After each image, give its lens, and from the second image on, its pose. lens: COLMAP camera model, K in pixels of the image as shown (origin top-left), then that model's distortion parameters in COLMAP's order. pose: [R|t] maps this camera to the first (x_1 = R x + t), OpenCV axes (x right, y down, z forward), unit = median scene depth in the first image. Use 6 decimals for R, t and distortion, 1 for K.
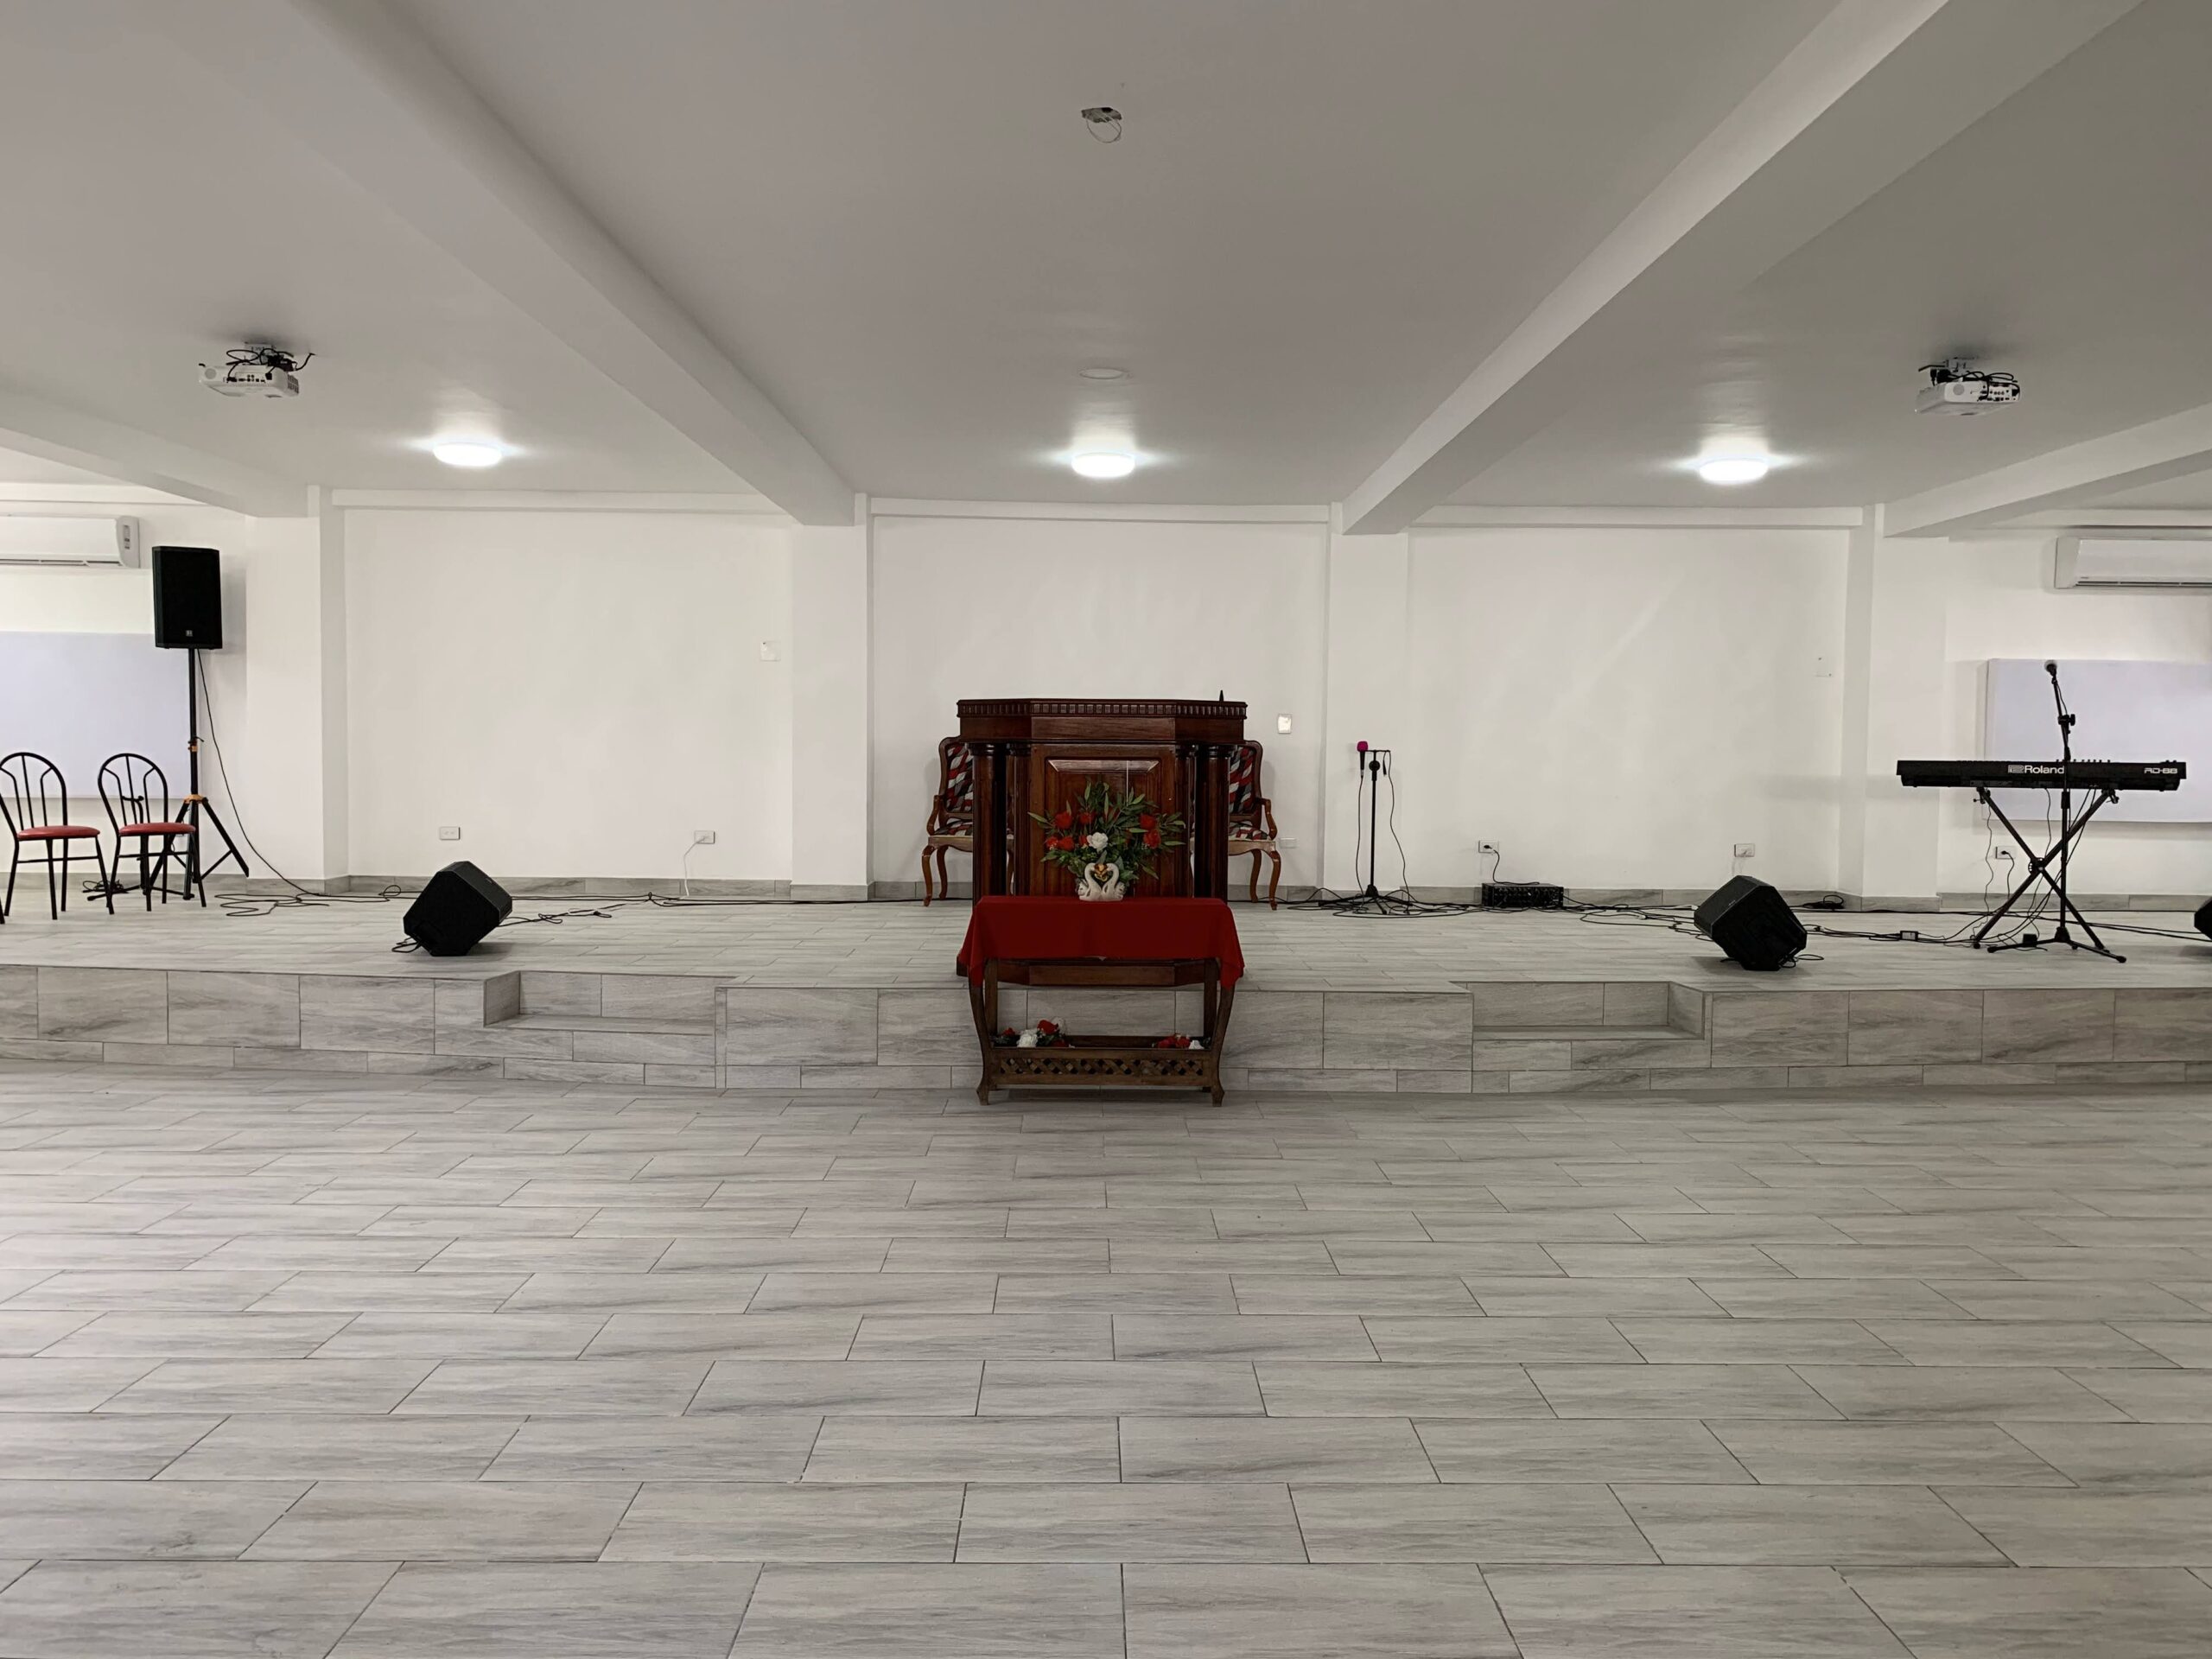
lens RADIAL K [[1641.7, 0, 1106.0], [0, 1641.7, 829.5], [0, 0, 1]] dist [0.033971, -0.000504]
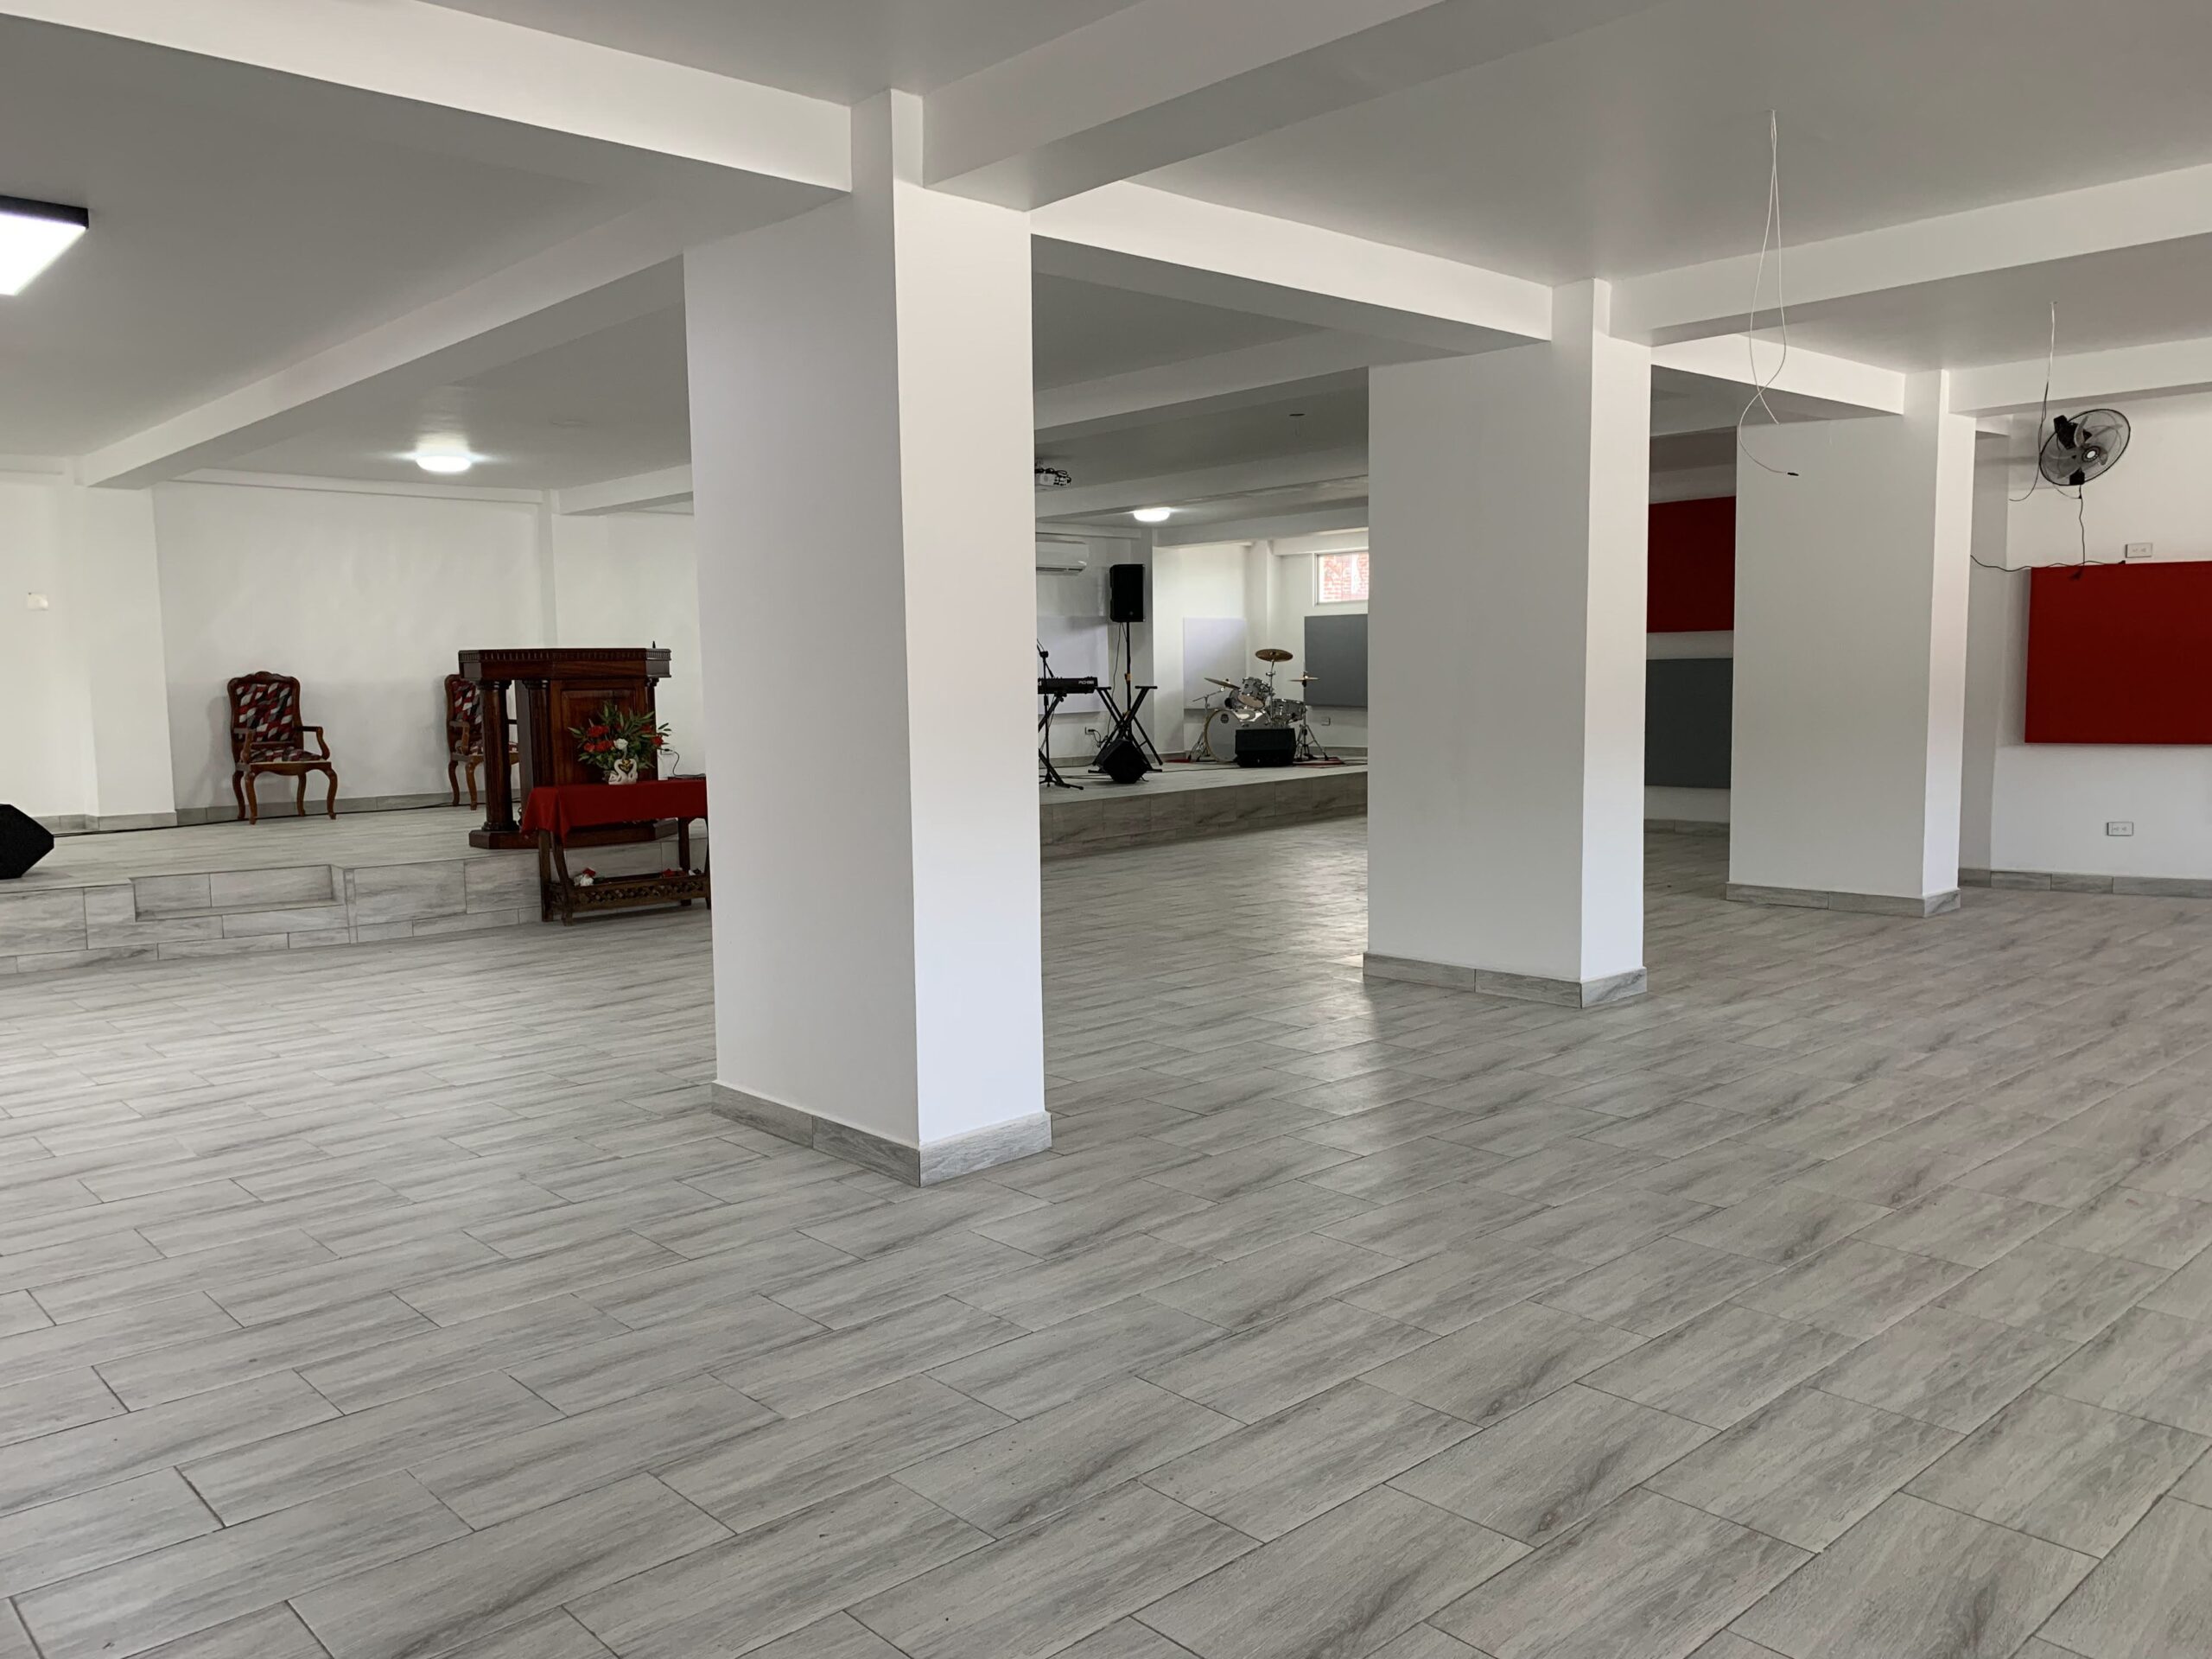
lens RADIAL K [[1695.3, 0, 1106.0], [0, 1695.3, 829.5], [0, 0, 1]] dist [0.009530, -0.009303]
pose [[0.742824, -0.082064, 0.664438, -0.676407], [0.053206, 0.996556, 0.063601, 0.008905], [-0.667369, -0.011892, 0.744632, -0.429269]]
